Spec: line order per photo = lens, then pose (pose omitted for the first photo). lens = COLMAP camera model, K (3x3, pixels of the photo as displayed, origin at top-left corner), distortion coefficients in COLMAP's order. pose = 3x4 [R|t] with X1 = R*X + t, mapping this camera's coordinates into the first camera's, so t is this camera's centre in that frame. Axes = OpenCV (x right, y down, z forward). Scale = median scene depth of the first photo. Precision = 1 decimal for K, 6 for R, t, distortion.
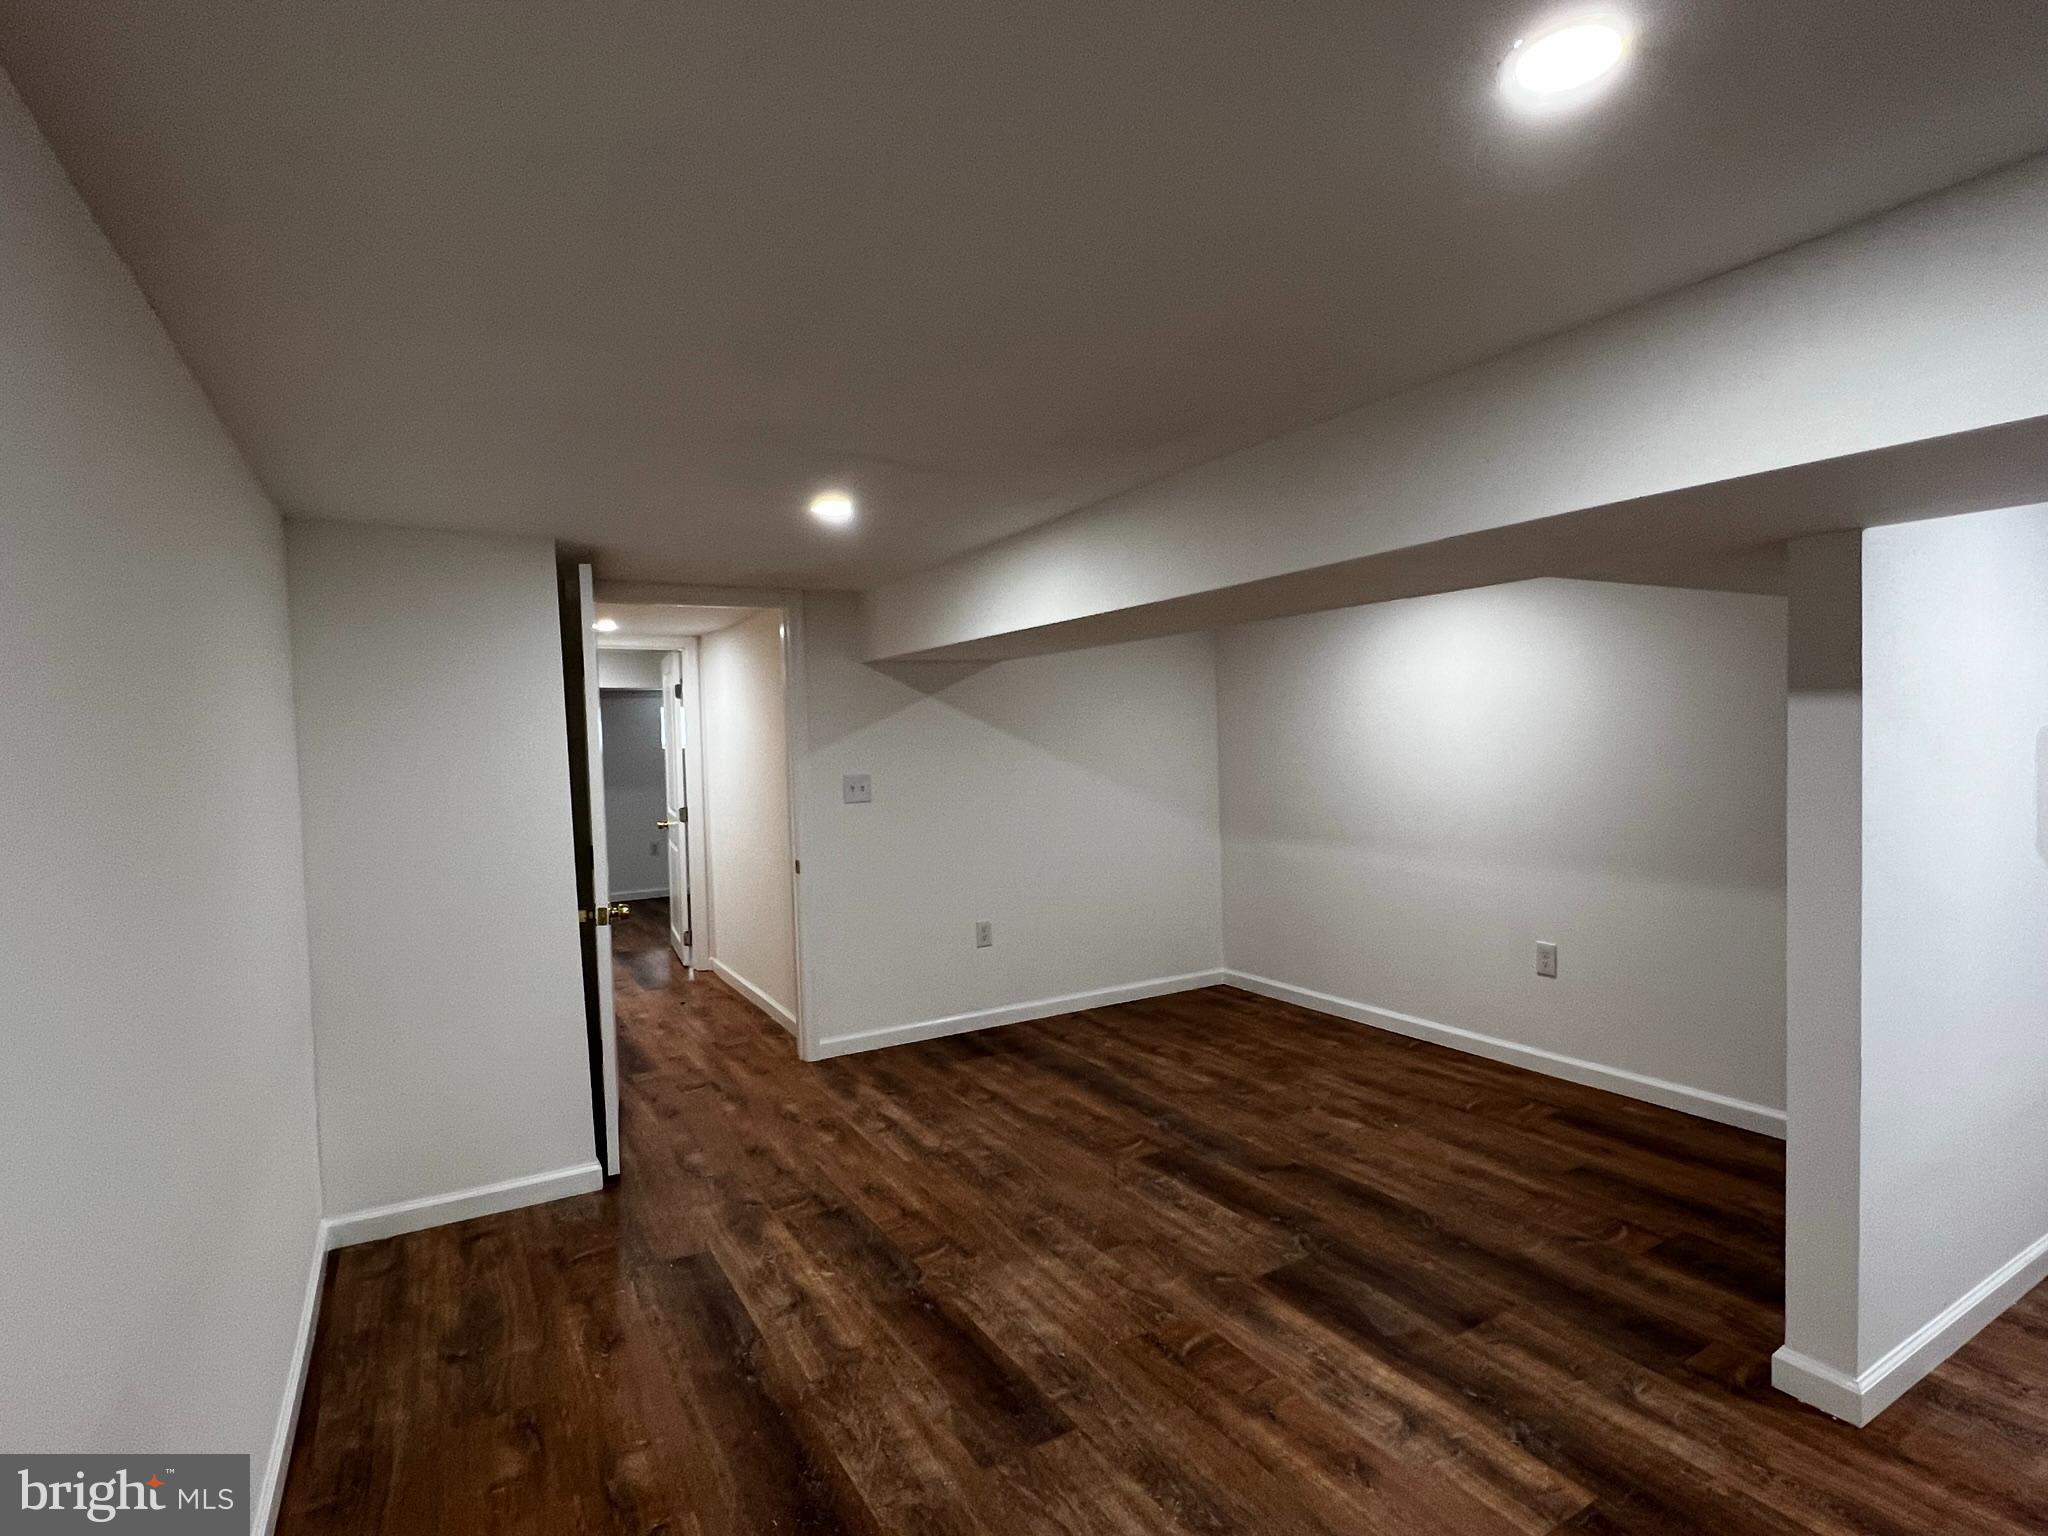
lens RADIAL K [[1027.7, 0, 1024.0], [0, 1027.7, 768.0], [0, 0, 1]] dist [-0.000077, -0.000208]
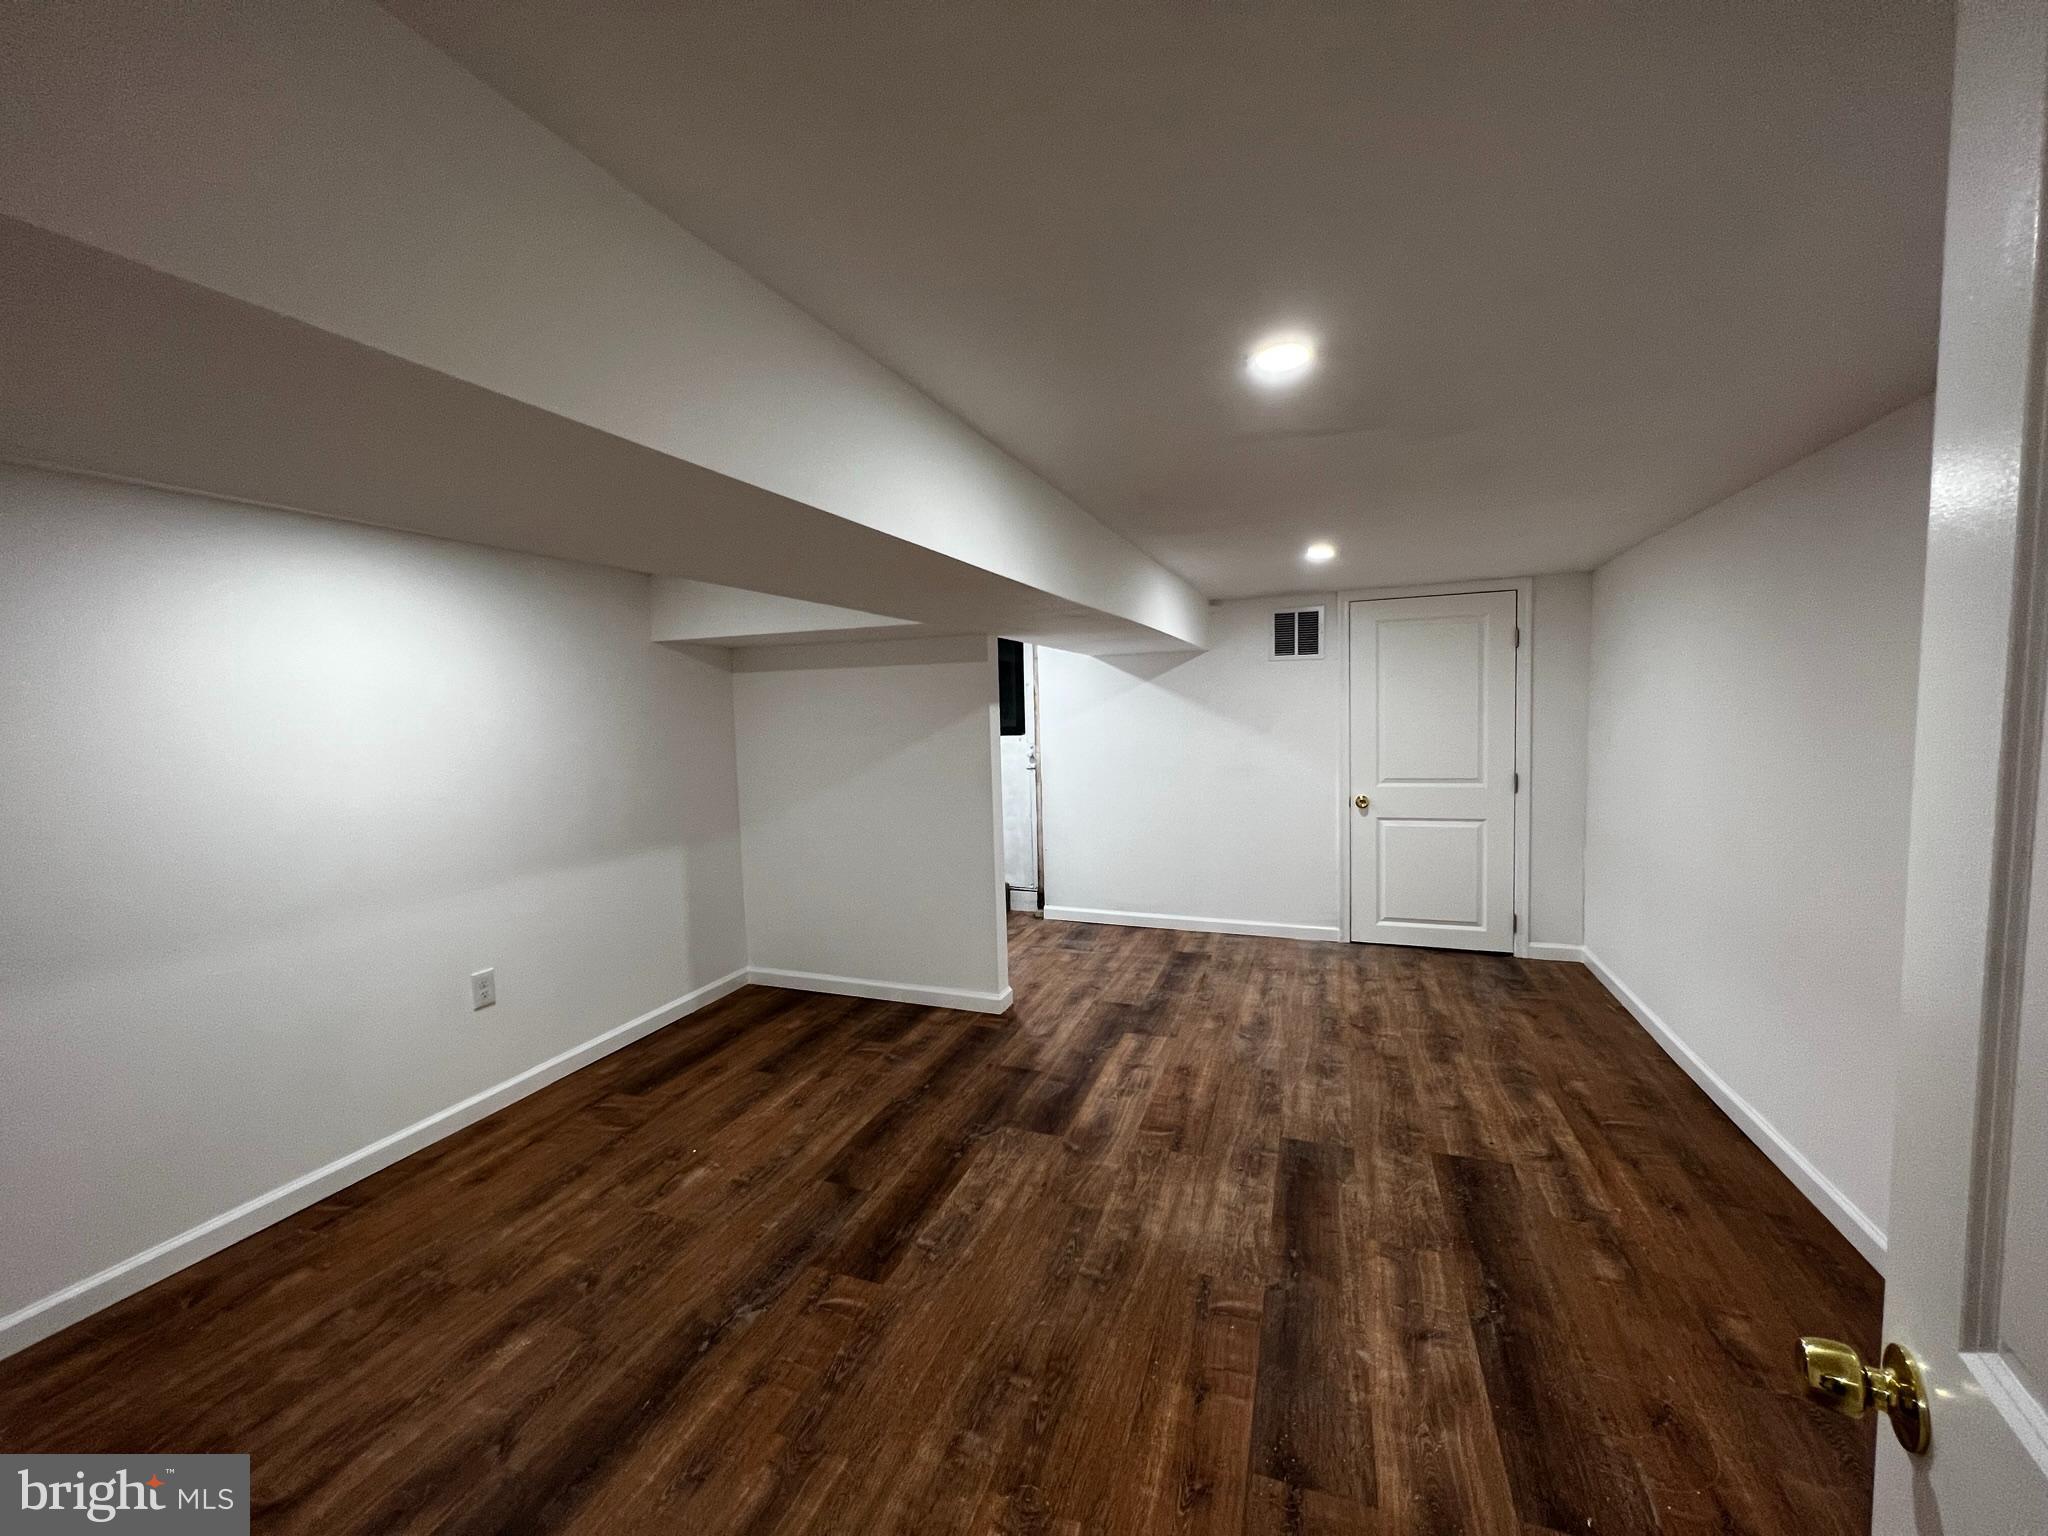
lens RADIAL K [[797.4, 0, 1024.0], [0, 797.4, 768.0], [0, 0, 1]] dist [0.000116, 0.000088]
pose [[-0.618194, -0.012921, 0.785919, -0.517110], [0.071415, 0.994806, 0.072530, -0.040697], [-0.782774, 0.100964, -0.614061, 1.554508]]
